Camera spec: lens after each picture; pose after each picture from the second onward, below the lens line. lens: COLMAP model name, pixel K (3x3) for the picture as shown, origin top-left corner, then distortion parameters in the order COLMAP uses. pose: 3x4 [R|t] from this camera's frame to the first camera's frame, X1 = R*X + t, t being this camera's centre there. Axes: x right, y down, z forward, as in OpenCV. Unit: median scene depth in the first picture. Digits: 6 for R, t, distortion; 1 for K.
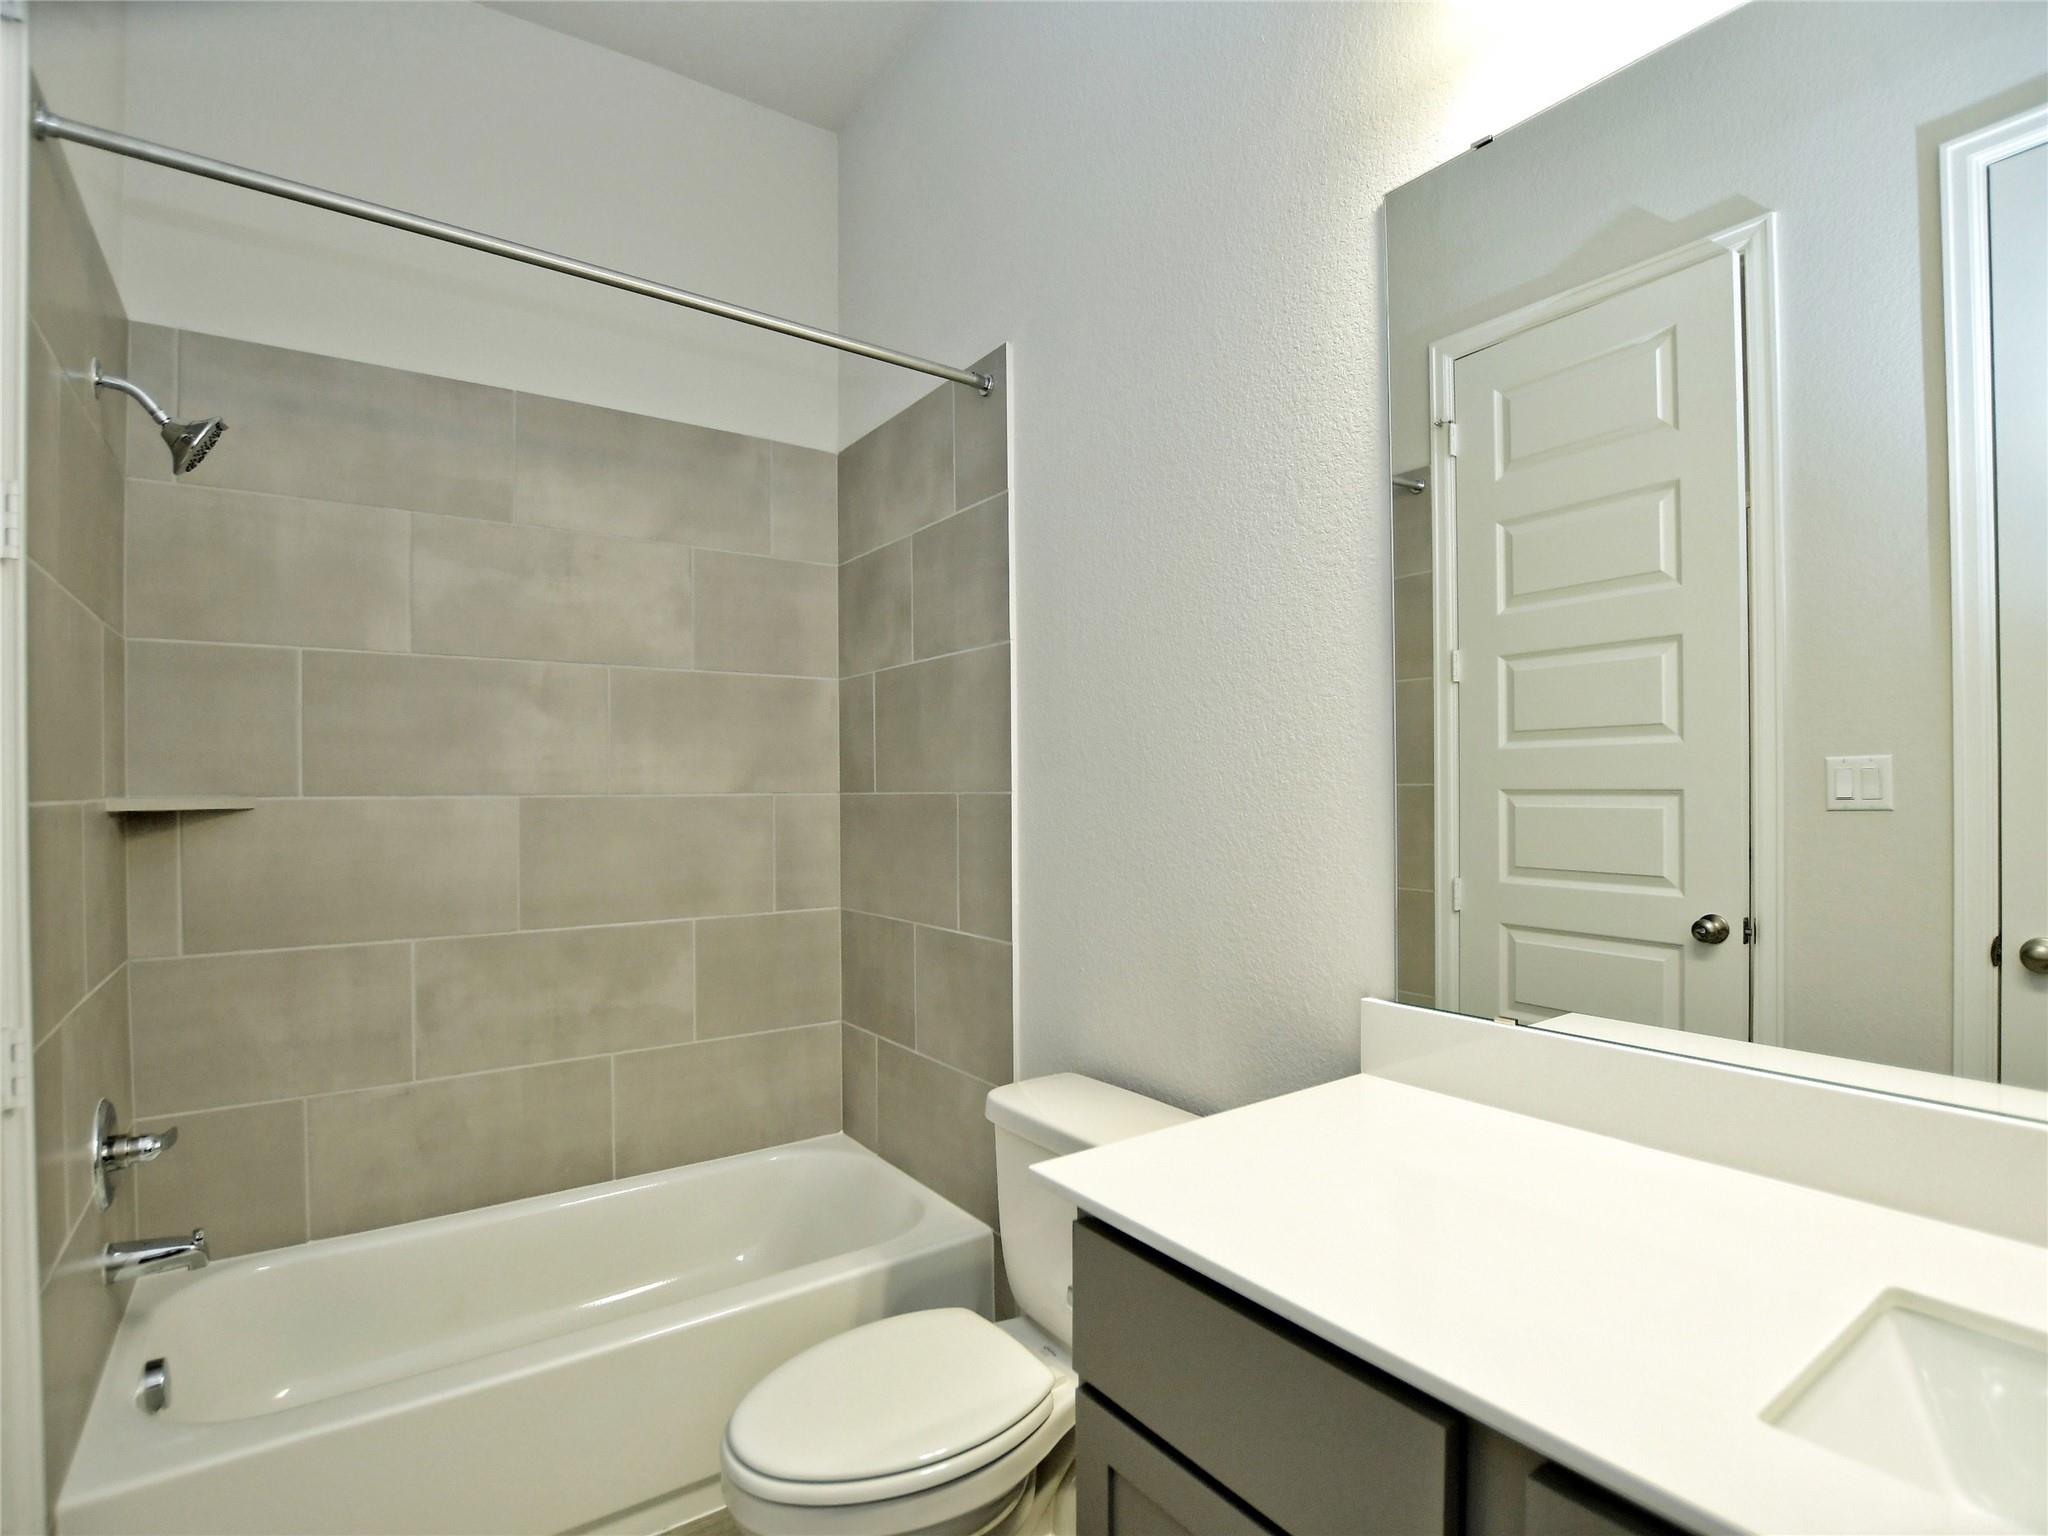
lens RADIAL K [[1016.1, 0, 1020.0], [0, 1016.1, 773.5], [0, 0, 1]] dist [0.001201, 0.000718]
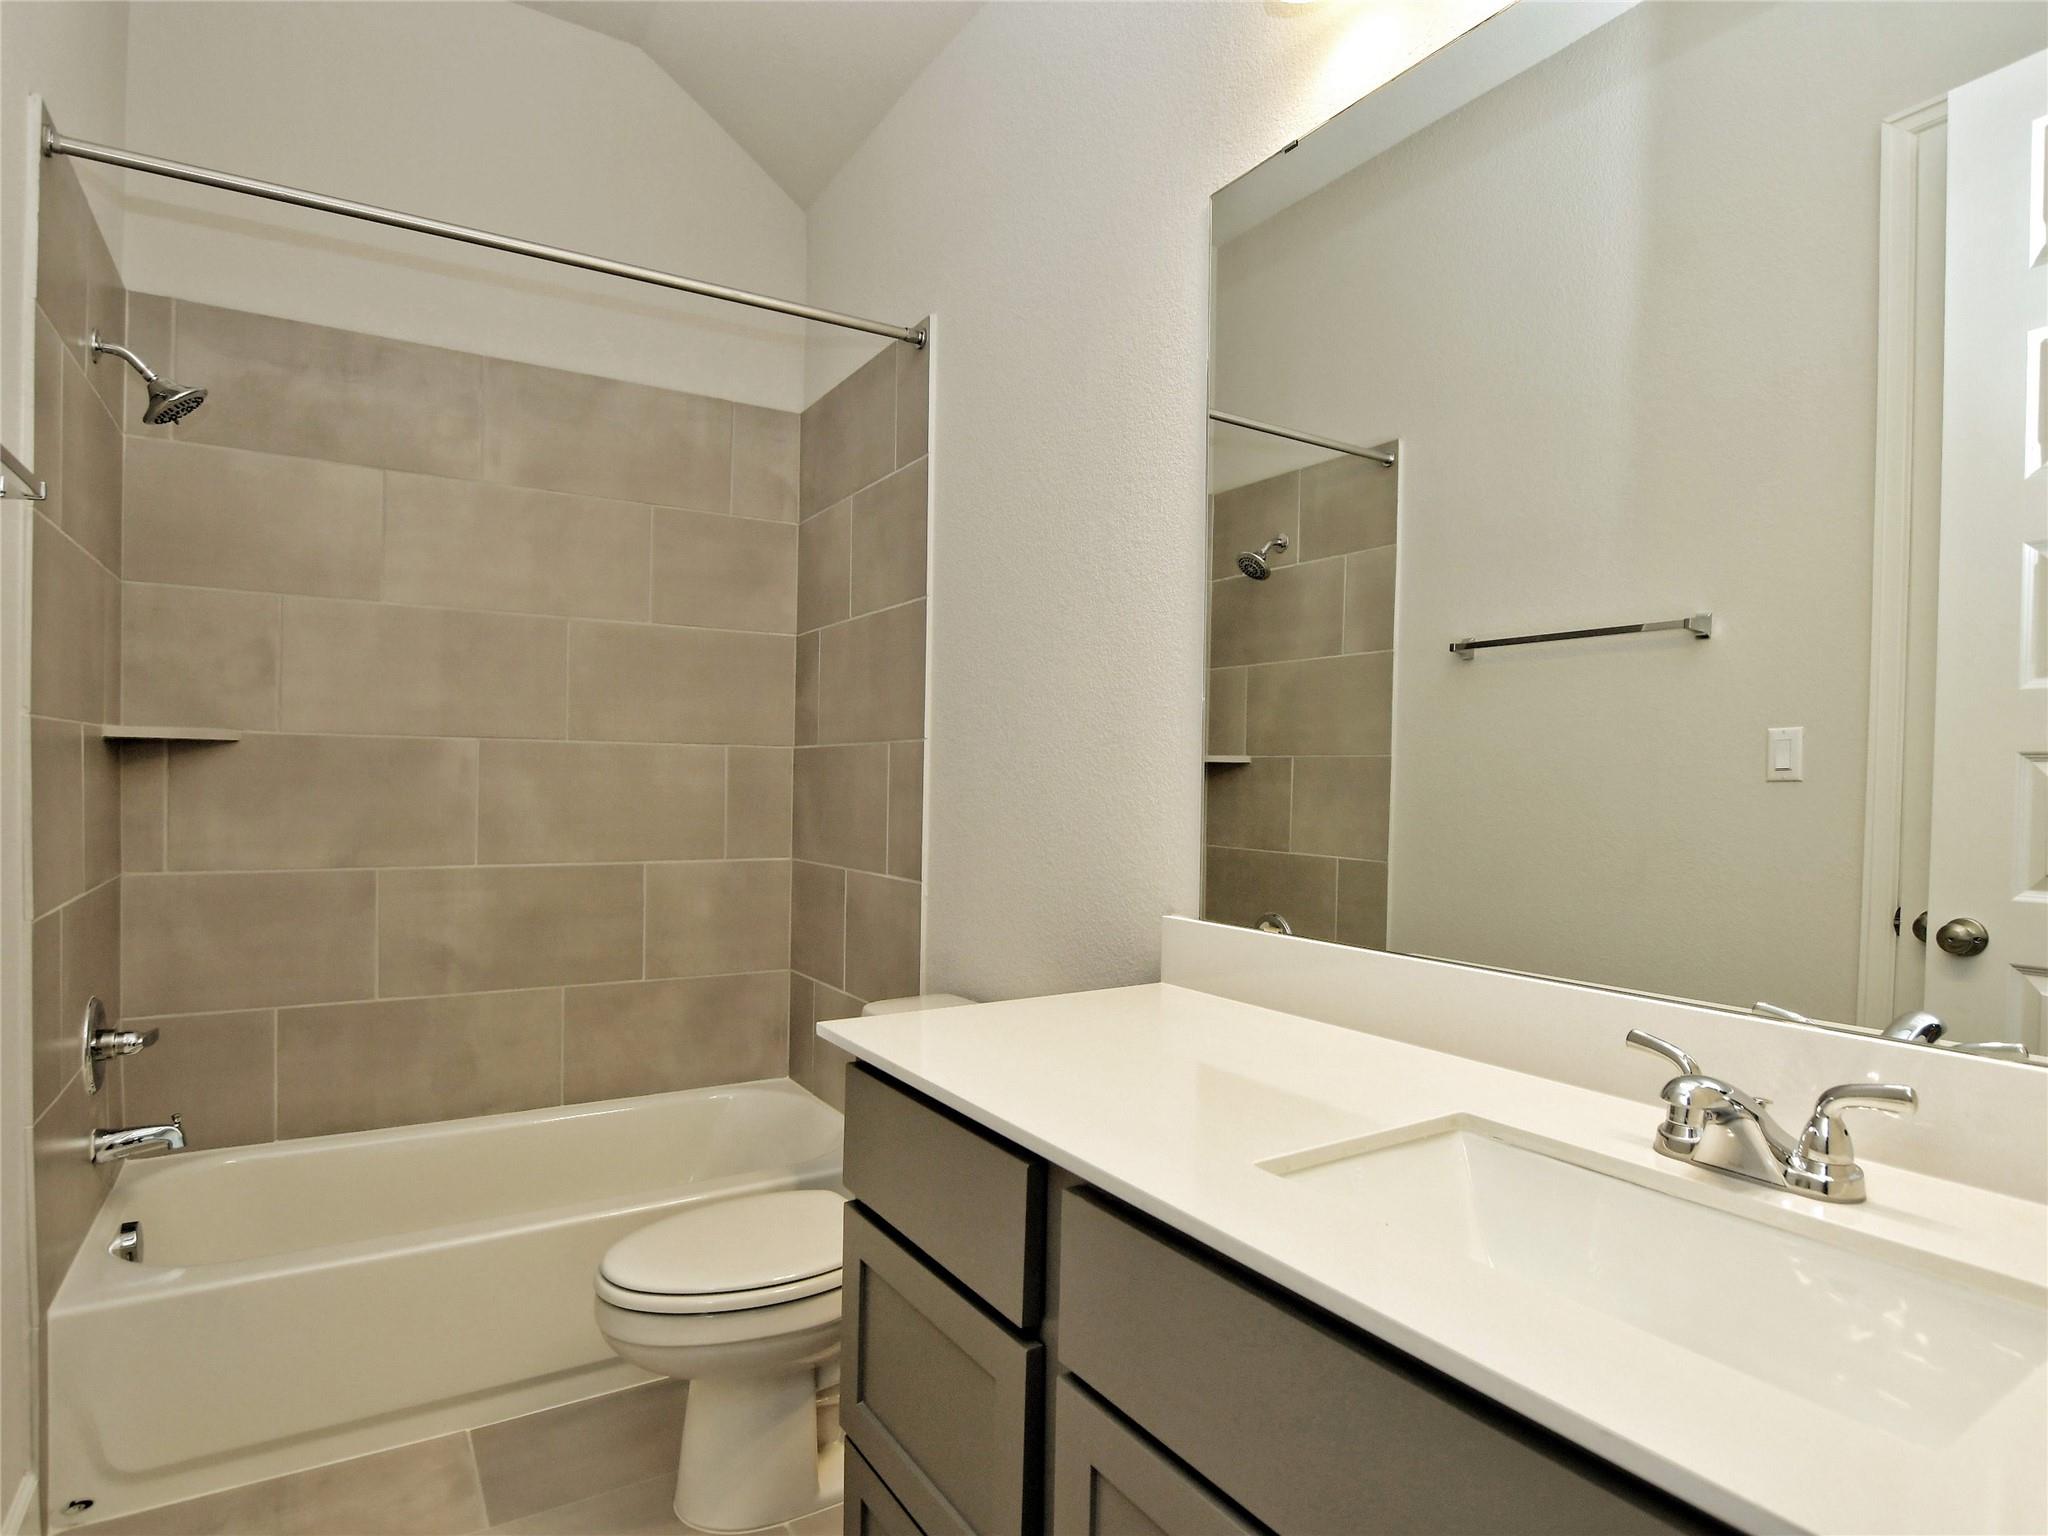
lens RADIAL K [[1133.1, 0, 1024.0], [0, 1133.1, 768.0], [0, 0, 1]] dist [0.017203, -0.000798]
pose [[0.997797, 0.027843, -0.060212, 0.173159], [-0.027275, 0.999576, 0.010240, 0.034262], [0.060472, -0.008575, 0.998133, -0.176570]]
